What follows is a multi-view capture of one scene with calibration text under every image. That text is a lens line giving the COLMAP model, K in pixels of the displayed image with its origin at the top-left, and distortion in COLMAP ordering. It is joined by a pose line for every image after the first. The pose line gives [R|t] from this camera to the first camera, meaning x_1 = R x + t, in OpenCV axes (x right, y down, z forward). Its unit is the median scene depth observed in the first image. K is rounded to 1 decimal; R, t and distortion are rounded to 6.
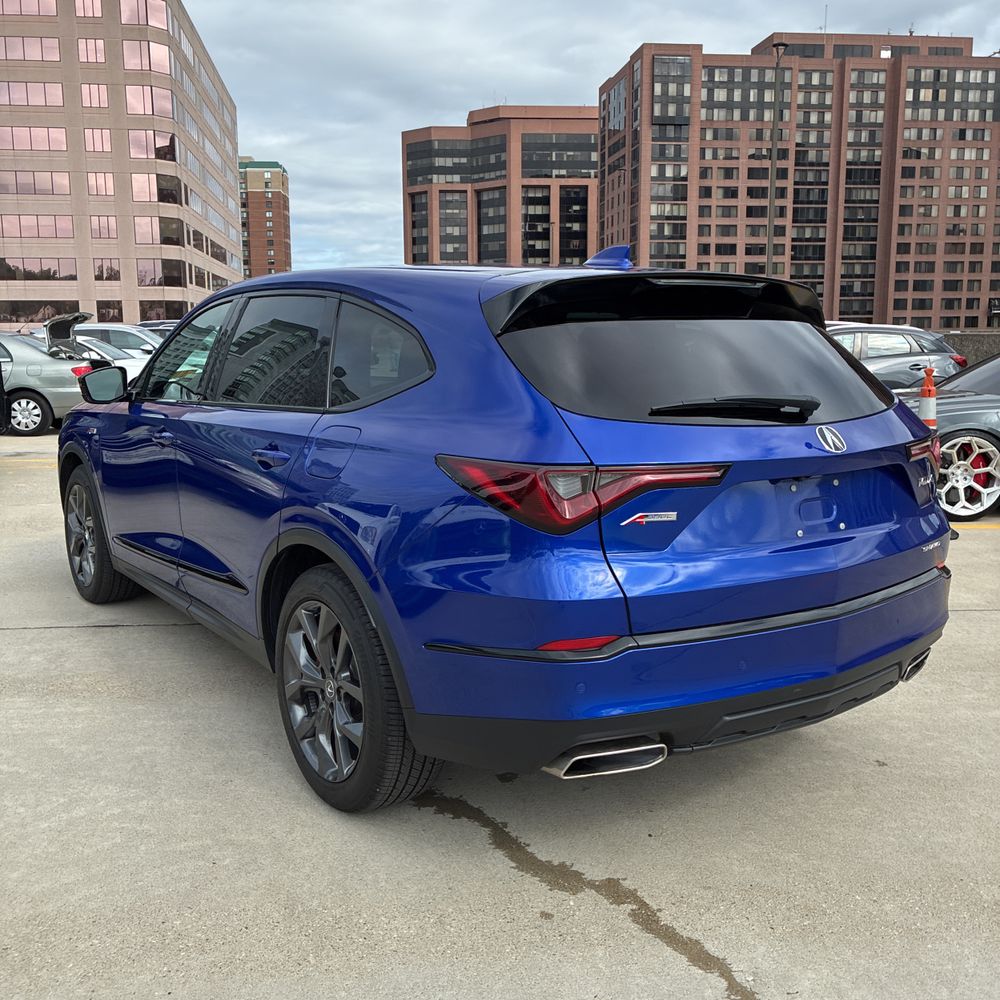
lens RADIAL K [[1028.8, 0, 495.7], [0, 1028.8, 515.9], [0, 0, 1]] dist [0.024958, 0.015561]
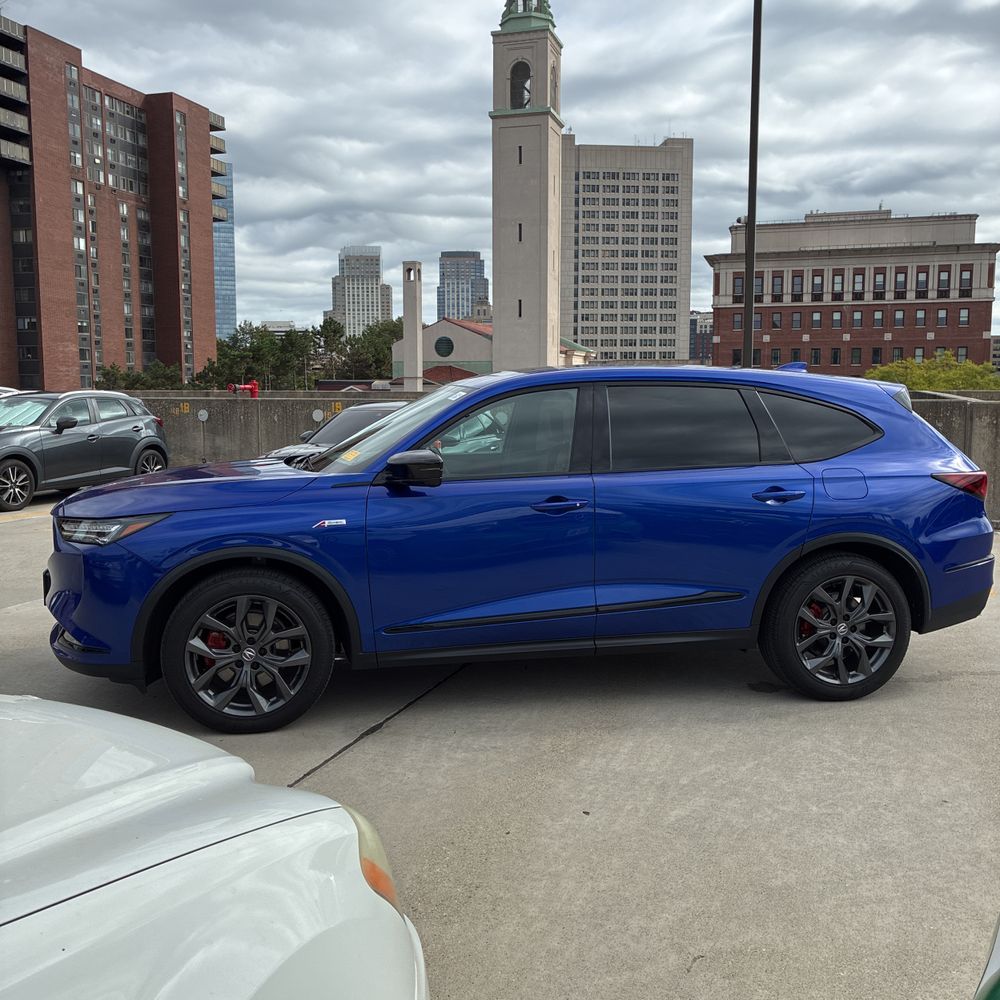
lens RADIAL K [[1058.6, 0, 505.1], [0, 1058.6, 503.6], [0, 0, 1]] dist [0.017295, 0.043353]
pose [[0.383407, -0.099300, 0.918226, -1.544736], [0.149802, 0.987725, 0.044265, -0.155561], [-0.911350, 0.120581, 0.393576, 0.637609]]
